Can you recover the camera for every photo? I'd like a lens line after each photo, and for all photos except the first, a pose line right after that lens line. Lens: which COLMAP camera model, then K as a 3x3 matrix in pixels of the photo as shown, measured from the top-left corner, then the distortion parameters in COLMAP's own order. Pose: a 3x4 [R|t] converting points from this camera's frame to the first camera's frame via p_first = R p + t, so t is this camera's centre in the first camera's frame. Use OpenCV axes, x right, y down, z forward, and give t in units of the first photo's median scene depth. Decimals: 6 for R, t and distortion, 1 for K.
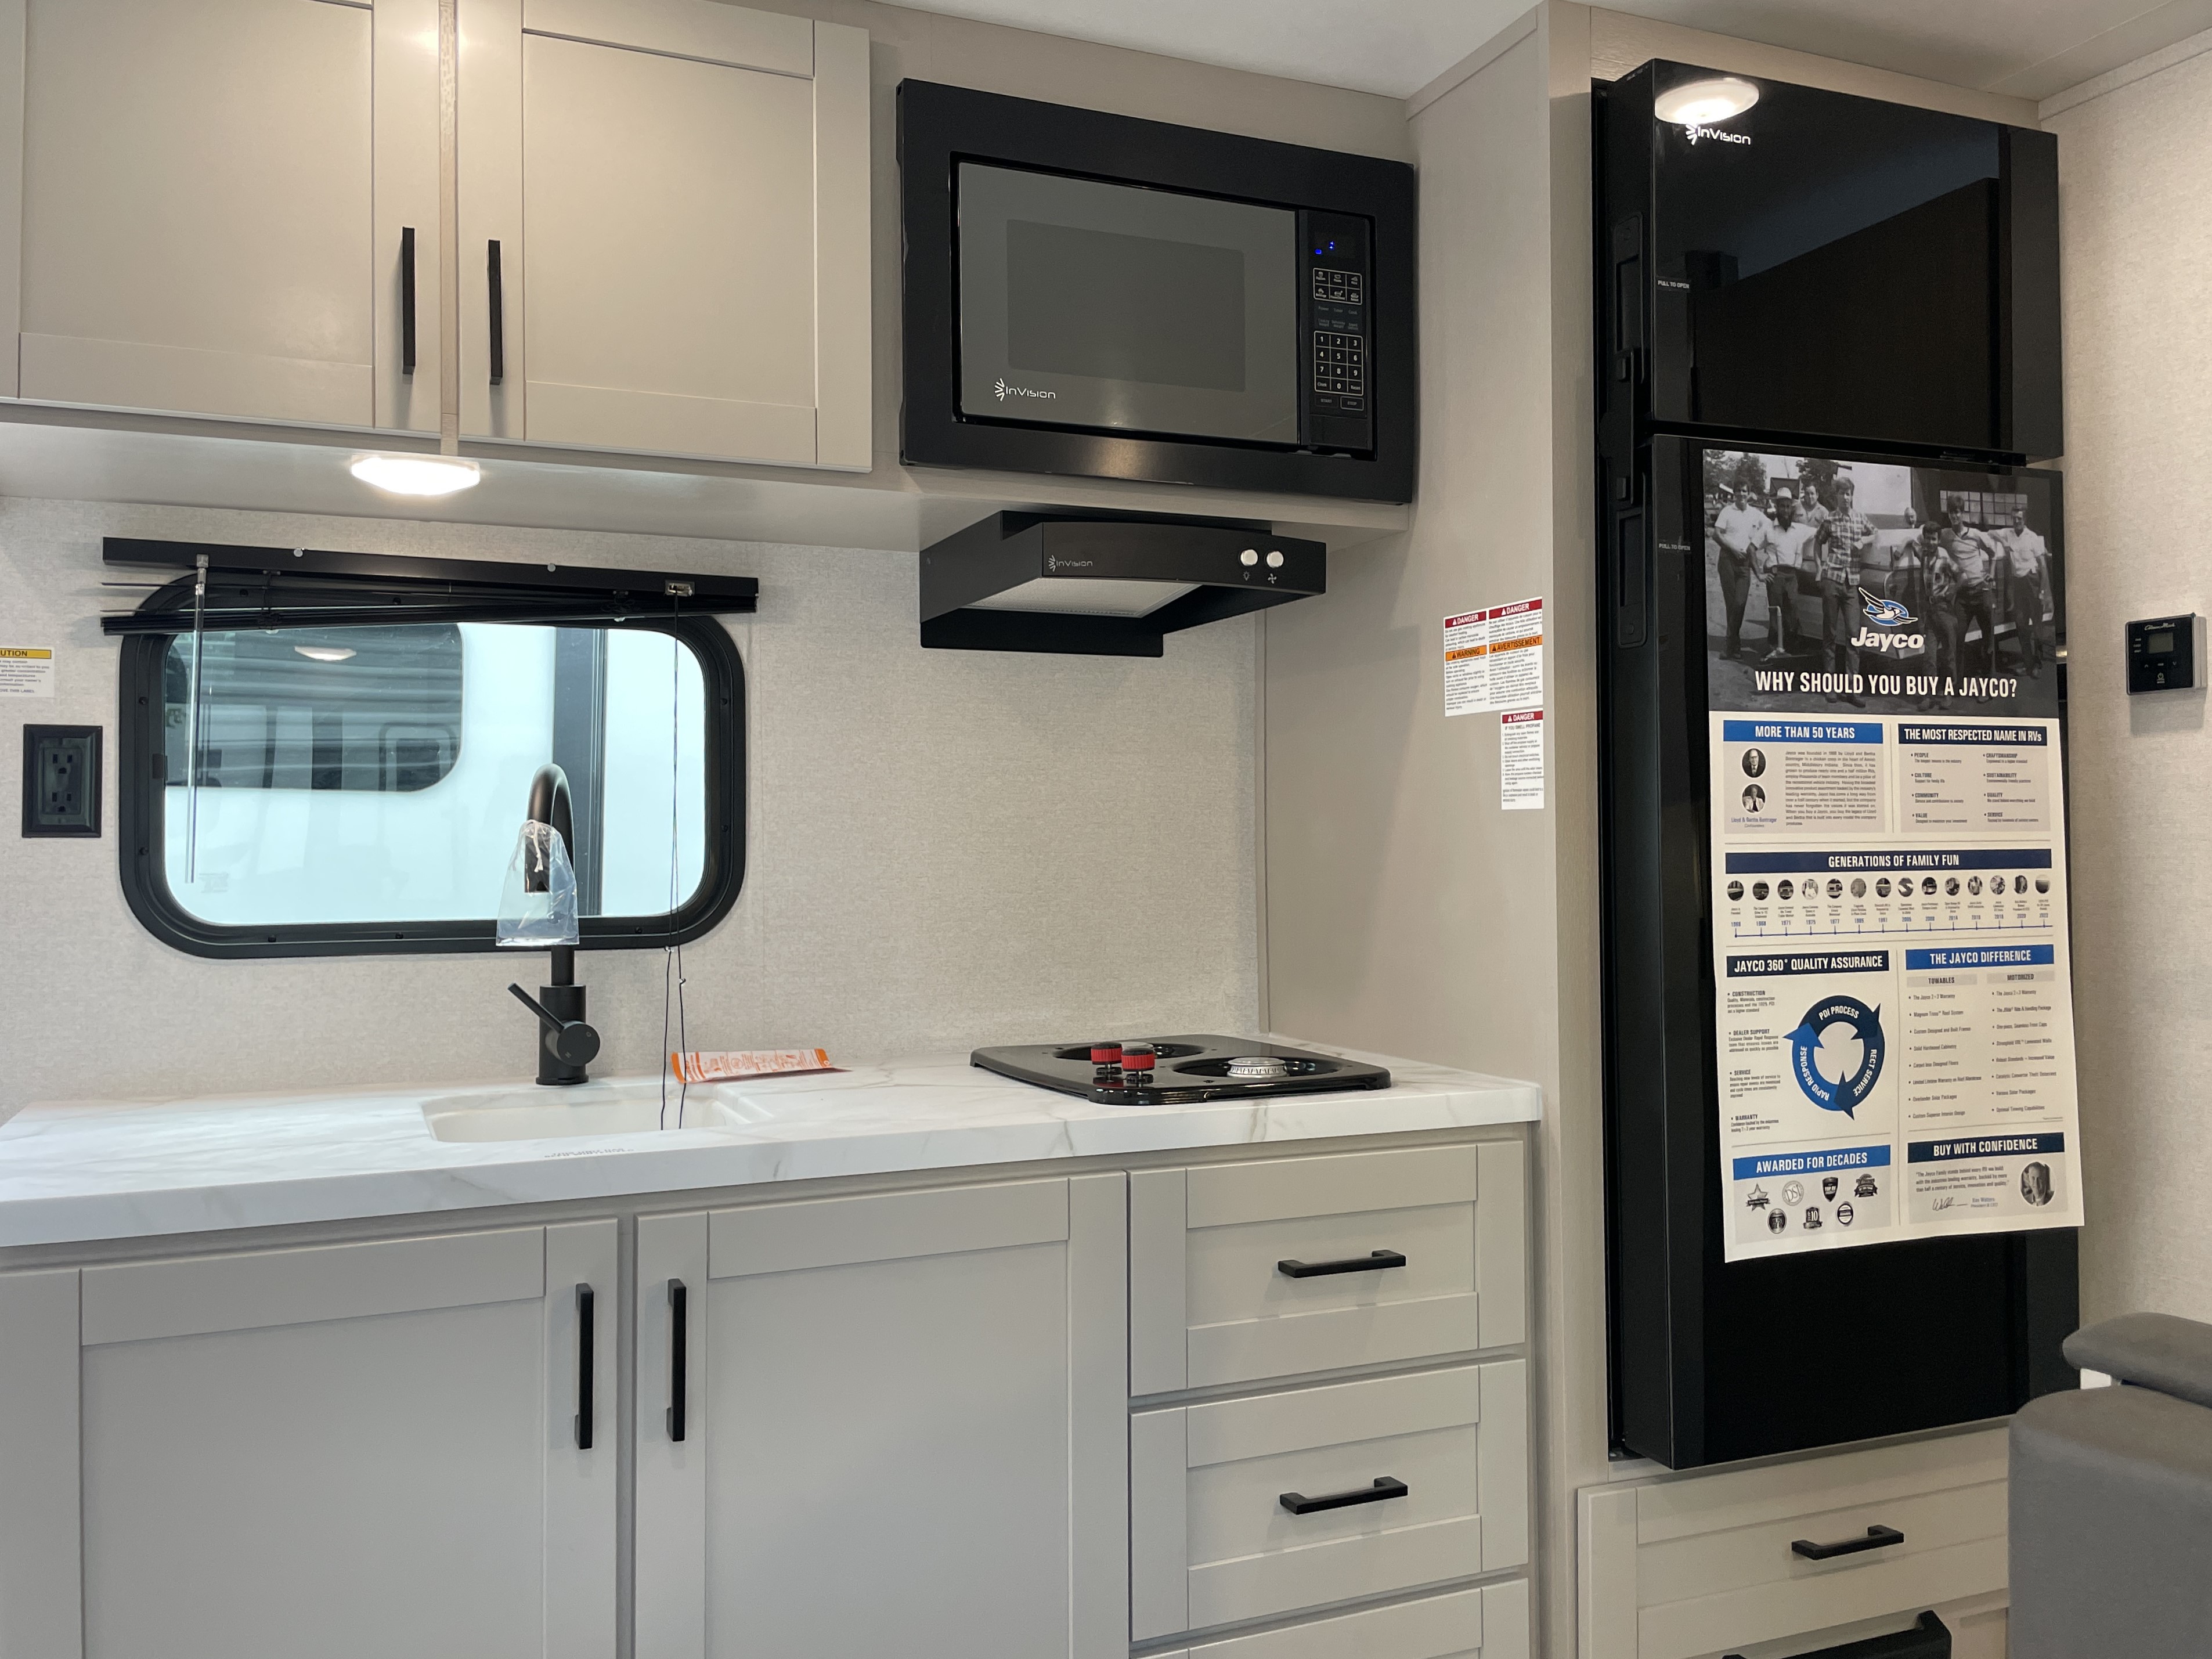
lens RADIAL K [[1784.2, 0, 1106.0], [0, 1784.2, 829.5], [0, 0, 1]] dist [0.004124, 0.000493]
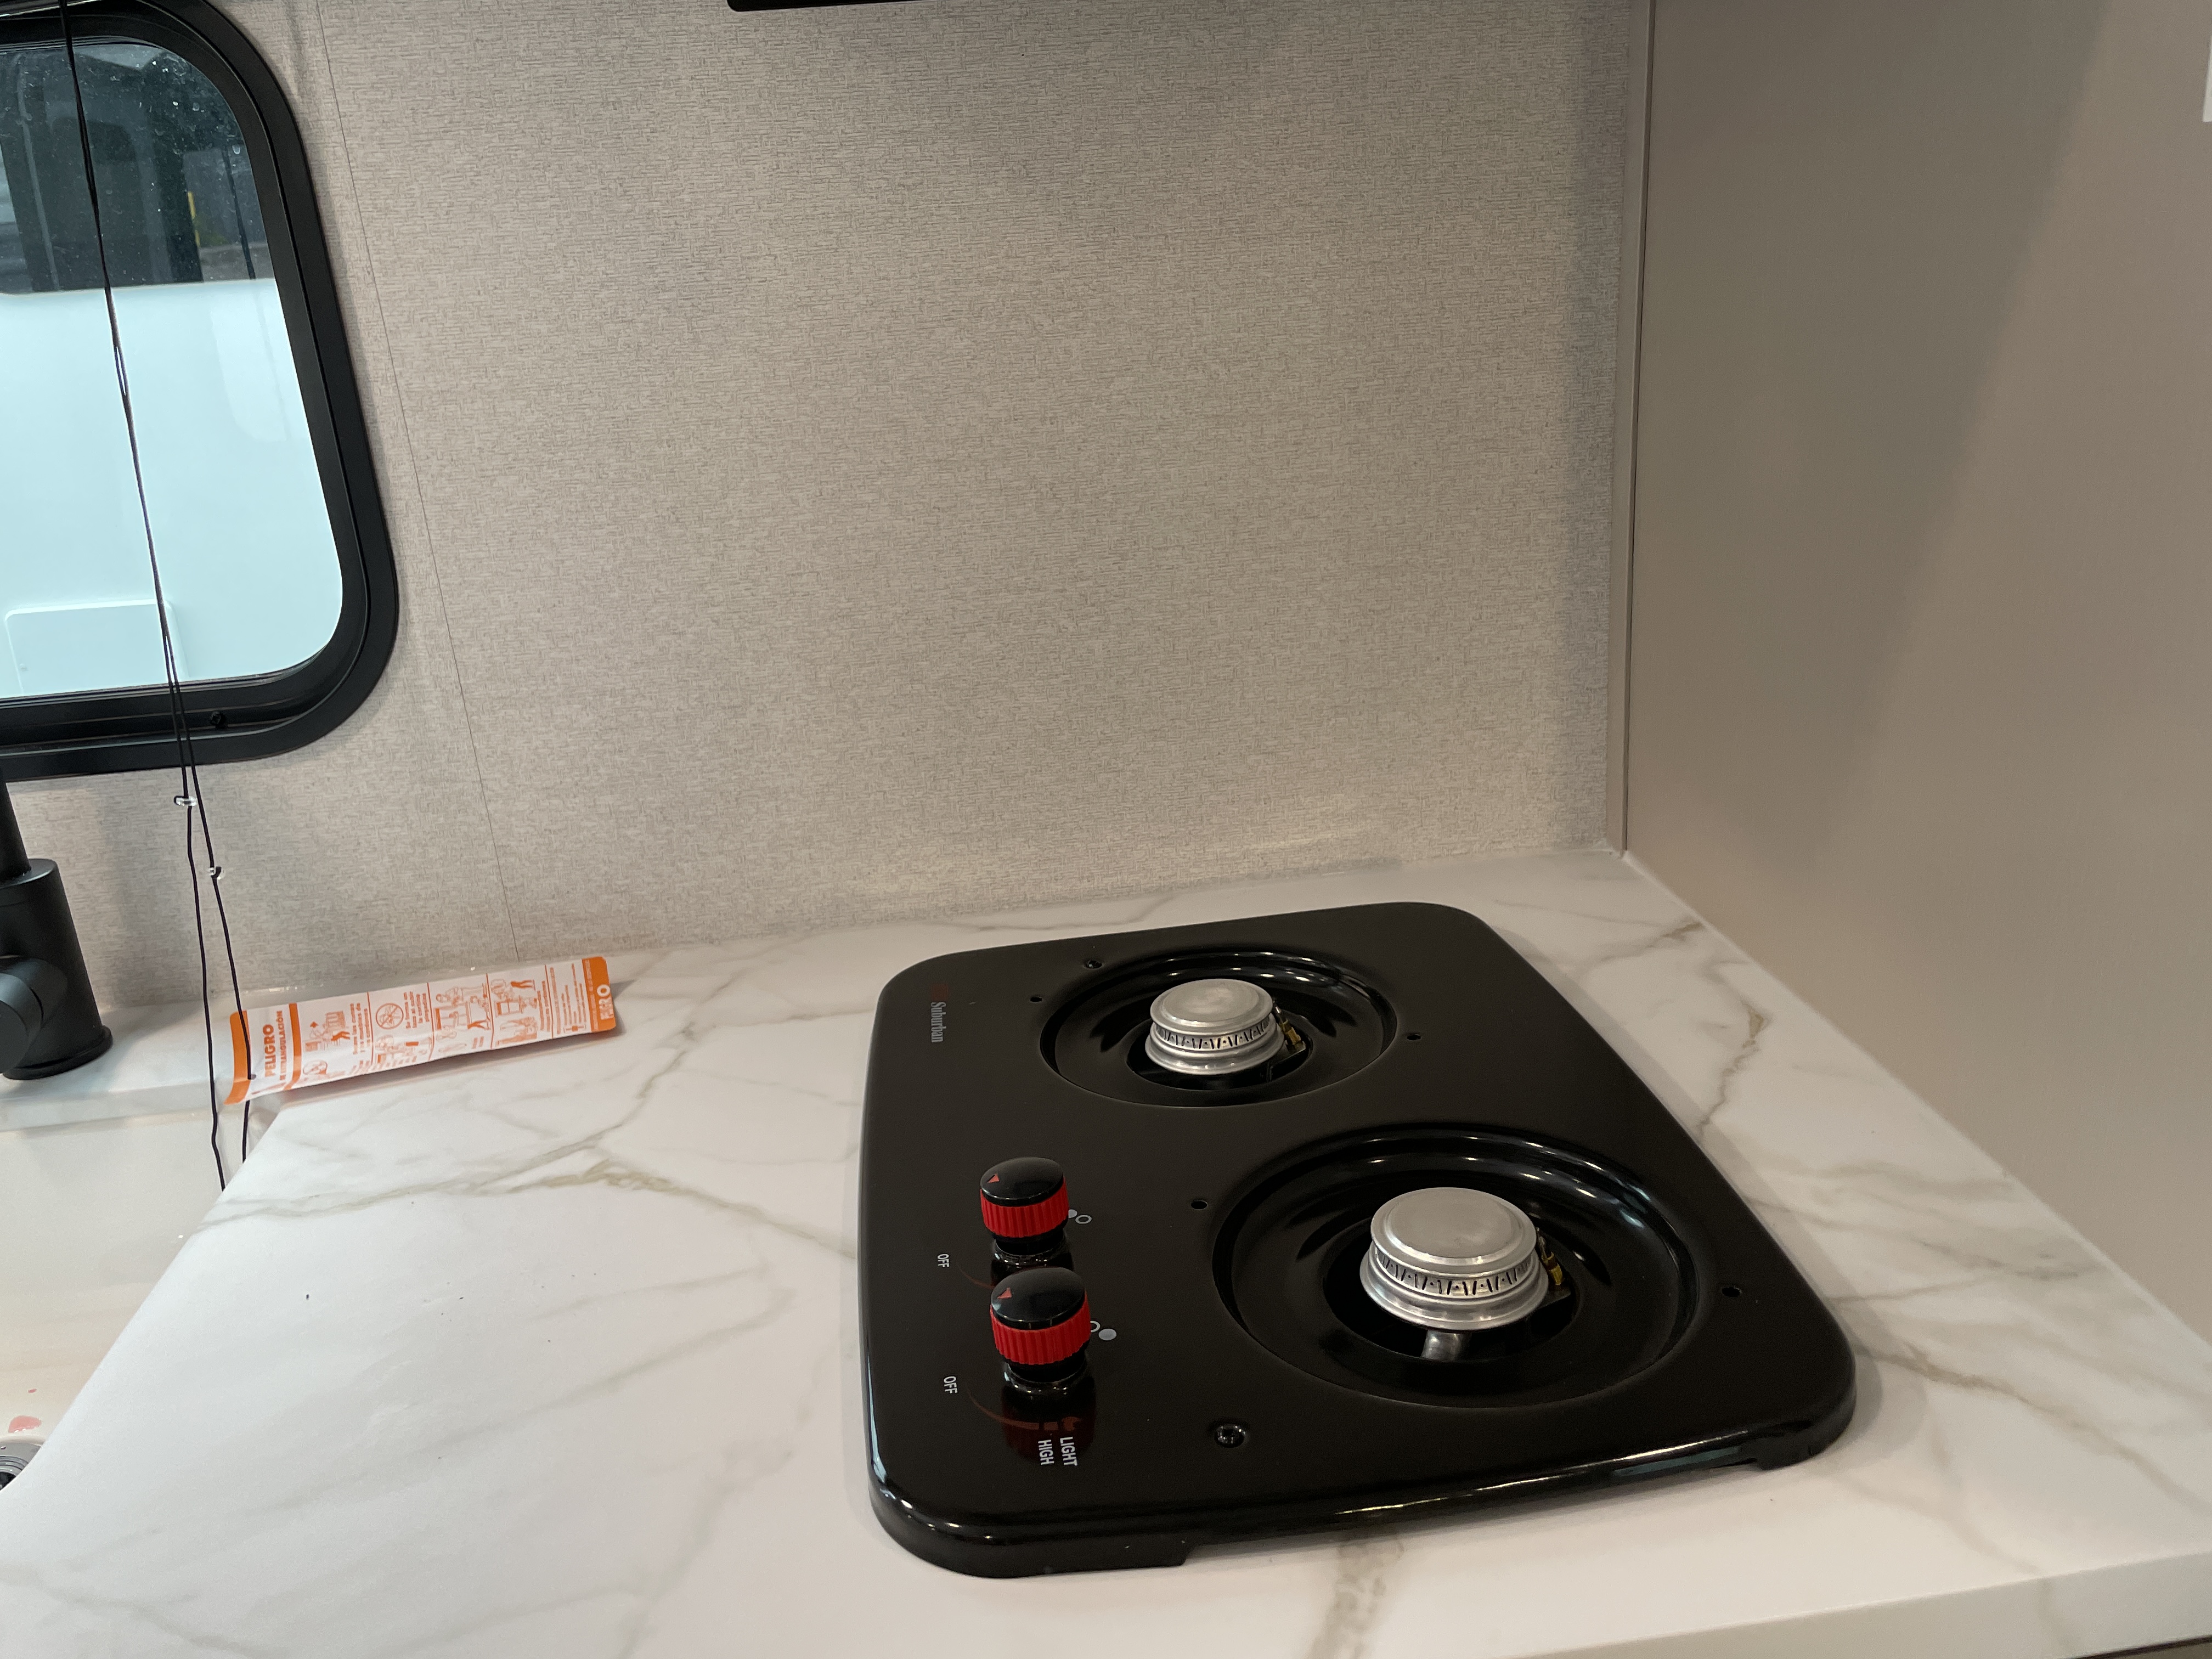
lens RADIAL K [[1689.0, 0, 1106.0], [0, 1689.0, 829.5], [0, 0, 1]] dist [0.068815, -0.105009]
pose [[0.952349, 0.044605, -0.301730, 0.115043], [0.066189, 0.935452, 0.347202, -0.063329], [0.297741, -0.350628, 0.887925, 0.683223]]
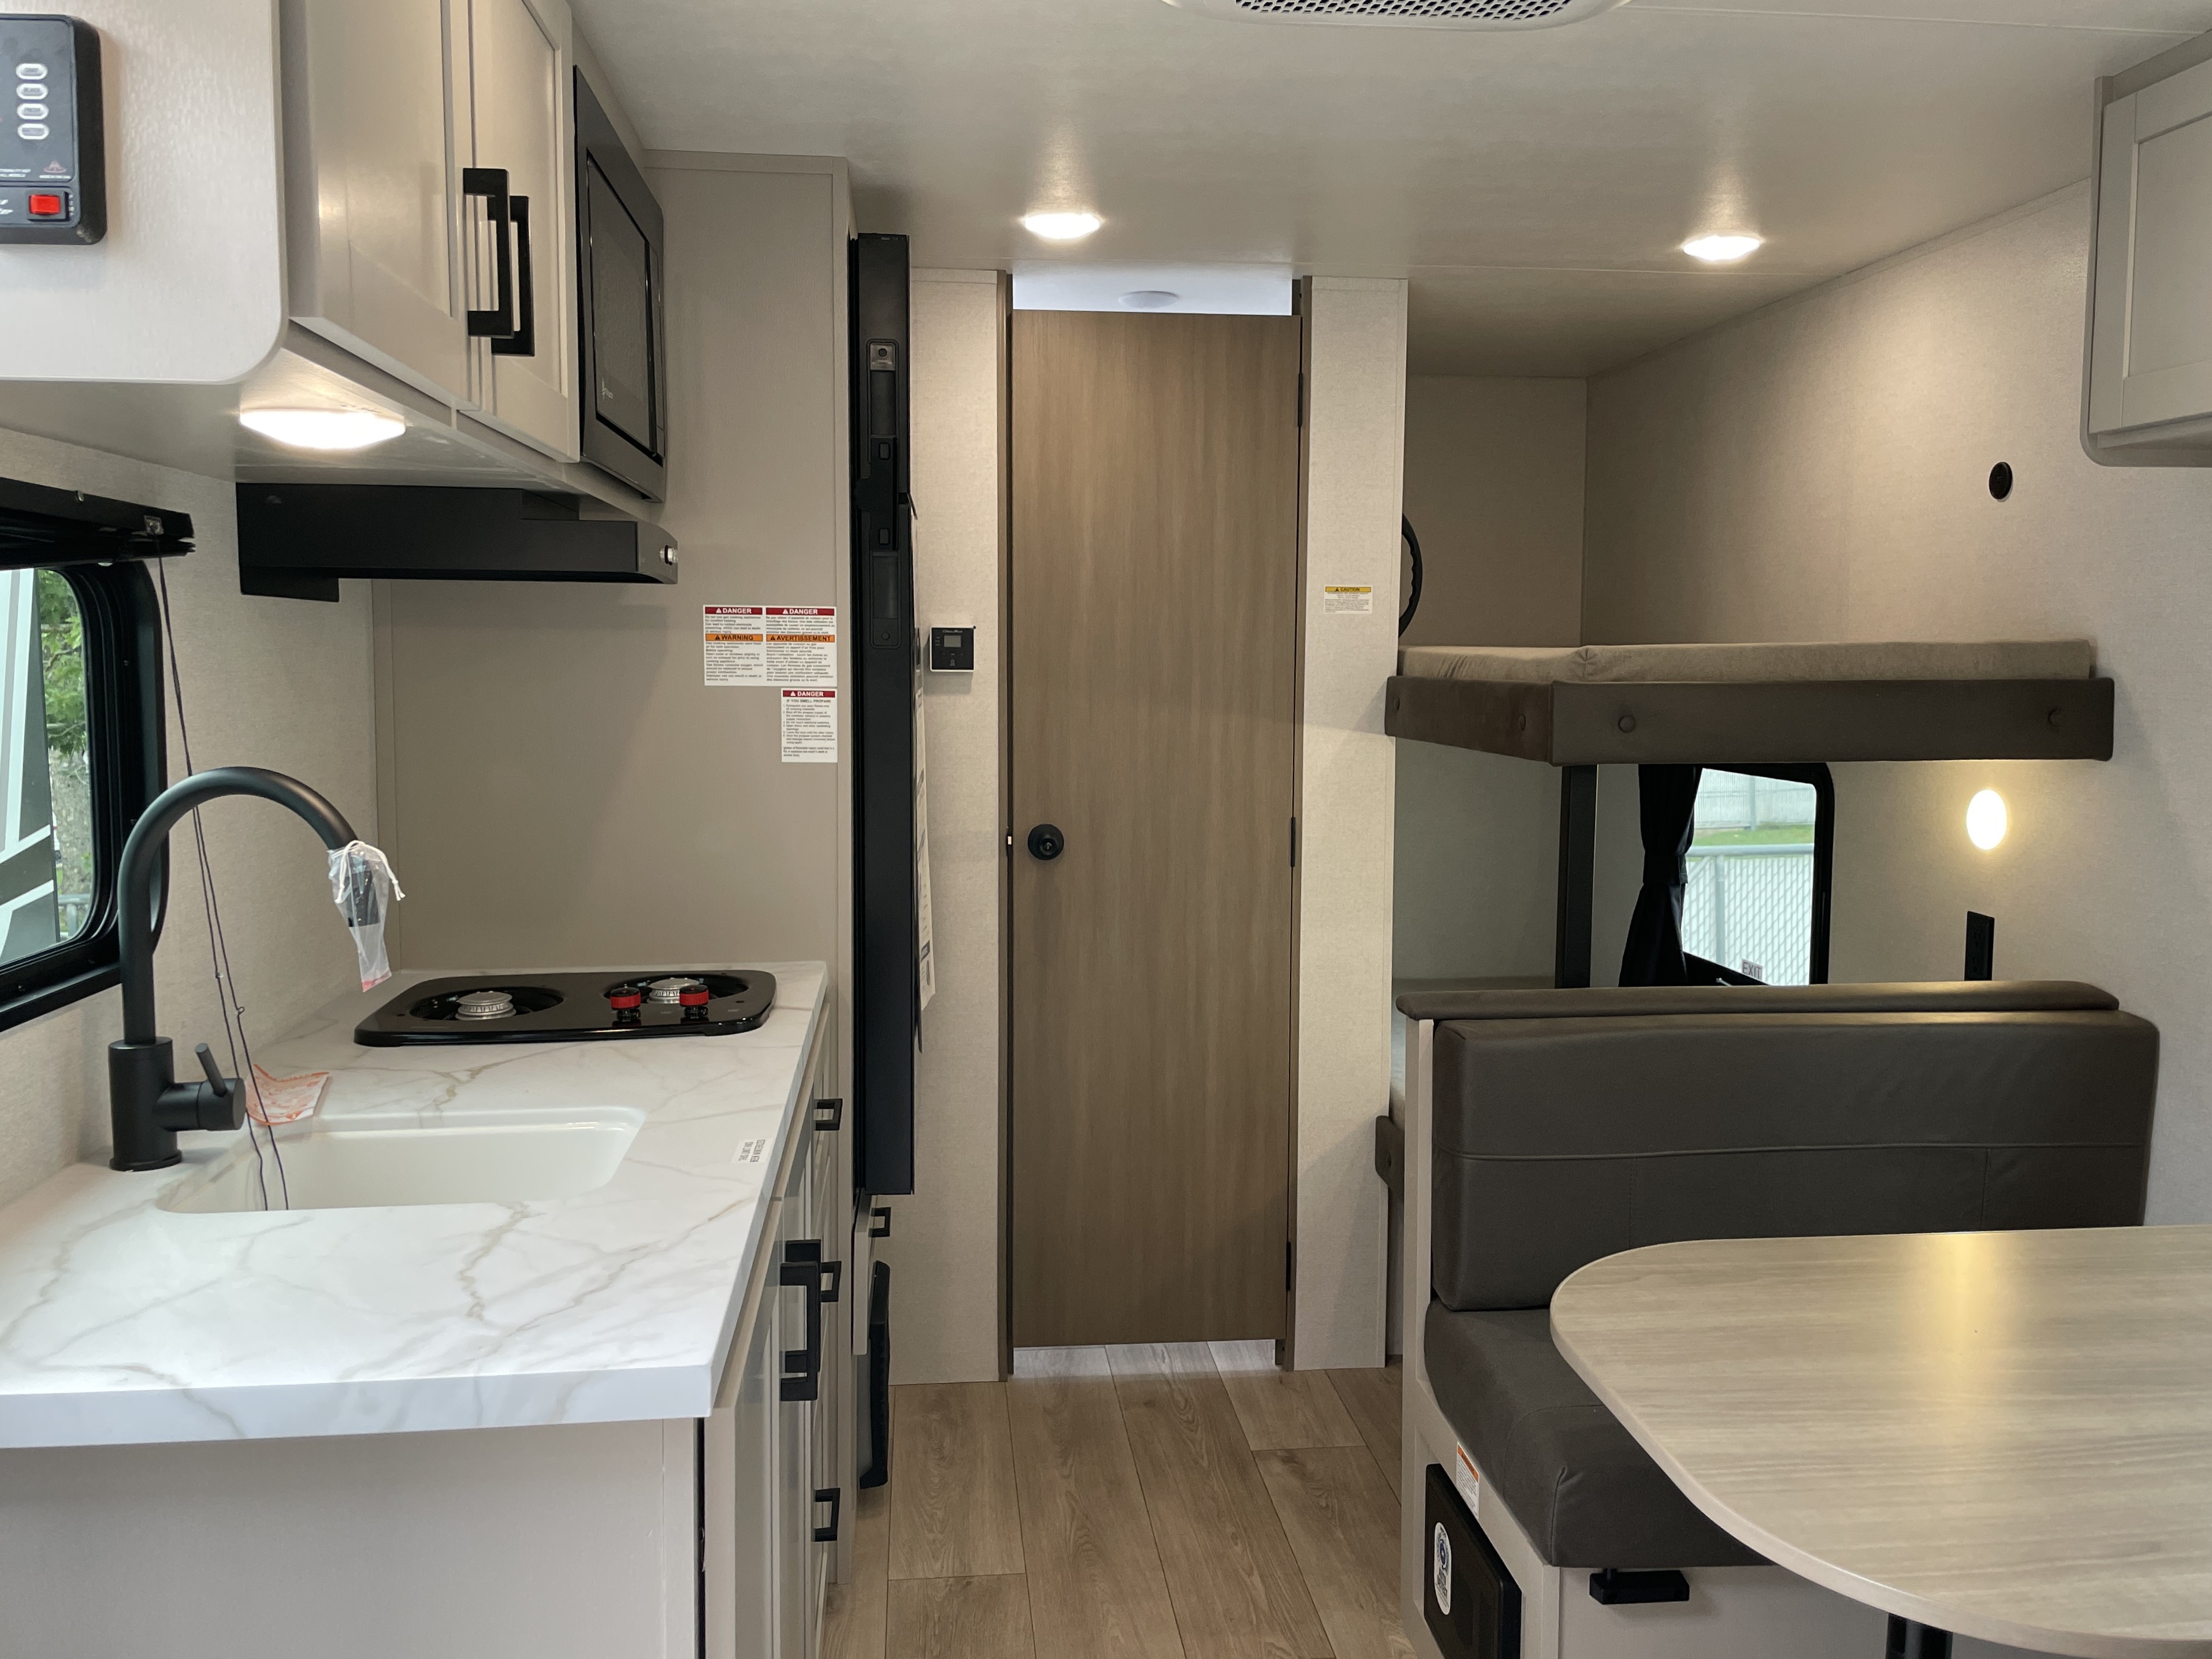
lens RADIAL K [[1709.5, 0, 1106.0], [0, 1709.5, 829.5], [0, 0, 1]] dist [-0.001416, -0.001291]
pose [[0.308613, -0.084256, 0.947449, -0.879168], [-0.019199, 0.995314, 0.094766, -0.083145], [-0.950994, -0.047437, 0.305550, 0.370494]]
